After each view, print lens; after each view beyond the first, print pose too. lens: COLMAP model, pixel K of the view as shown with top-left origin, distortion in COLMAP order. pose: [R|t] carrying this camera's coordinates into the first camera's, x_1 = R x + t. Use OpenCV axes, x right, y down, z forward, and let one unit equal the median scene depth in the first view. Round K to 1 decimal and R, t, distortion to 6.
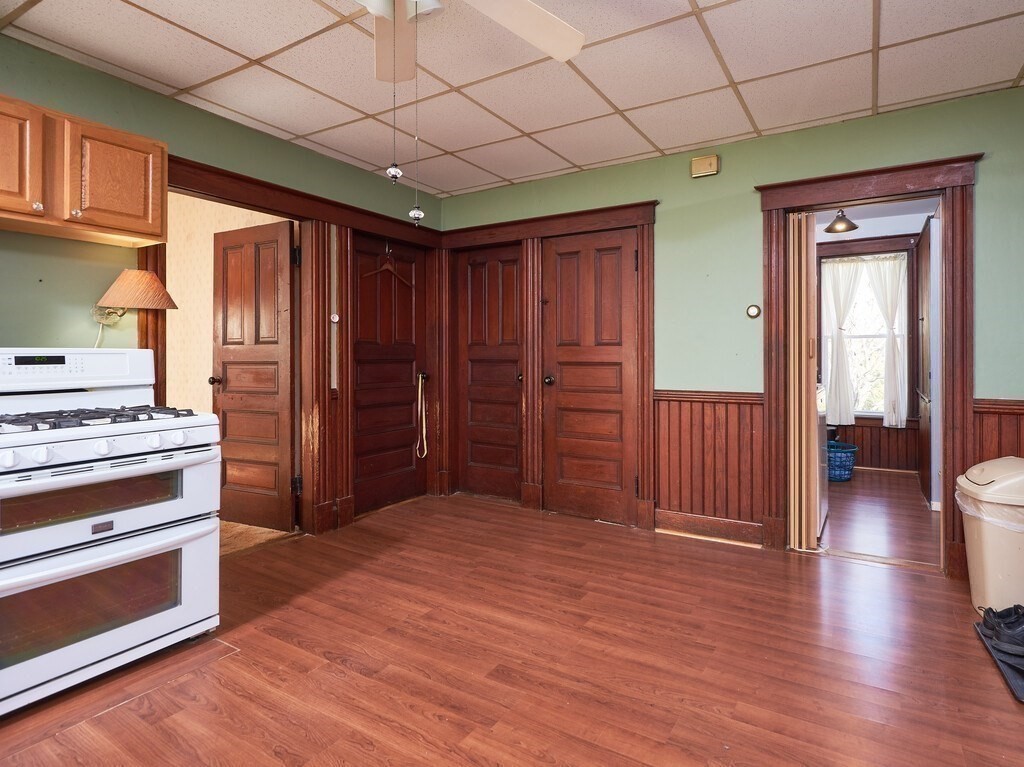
lens RADIAL K [[525.5, 0, 589.1], [0, 525.5, 352.2], [0, 0, 1]] dist [0.000223, -0.000398]
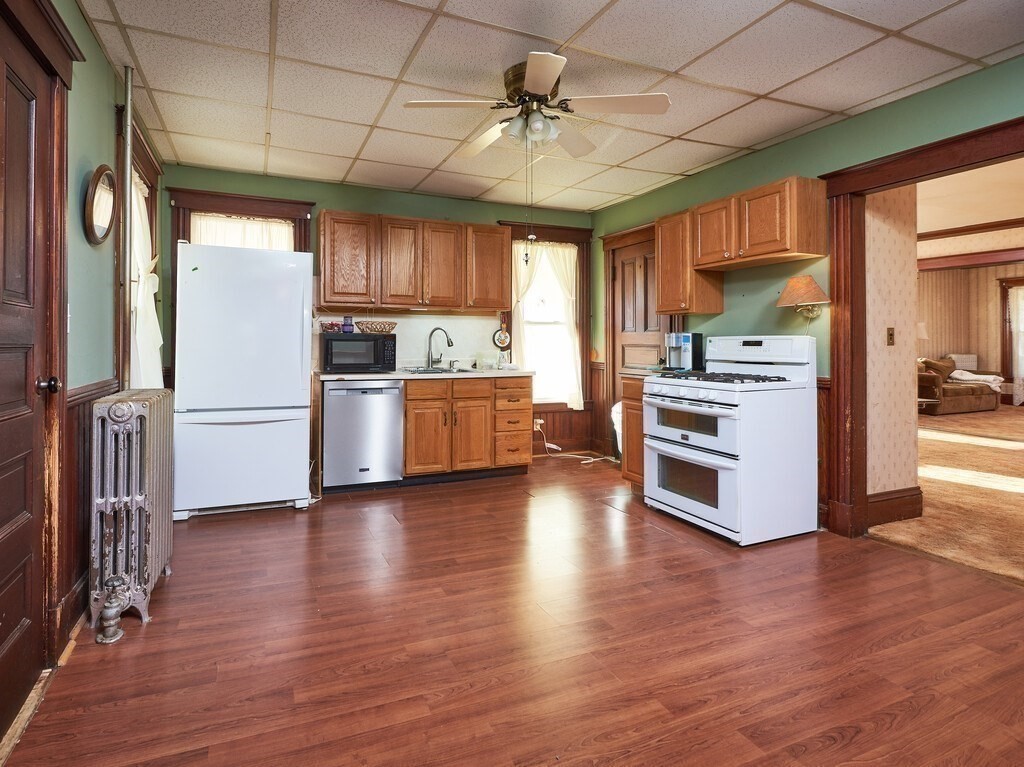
lens RADIAL K [[519.7, 0, 458.4], [0, 519.7, 336.1], [0, 0, 1]] dist [-0.005858, -0.000188]
pose [[-0.648546, -0.009098, -0.761121, 0.755332], [0.001313, 0.999914, -0.013072, 0.011791], [0.761174, -0.009477, -0.648478, 1.298095]]
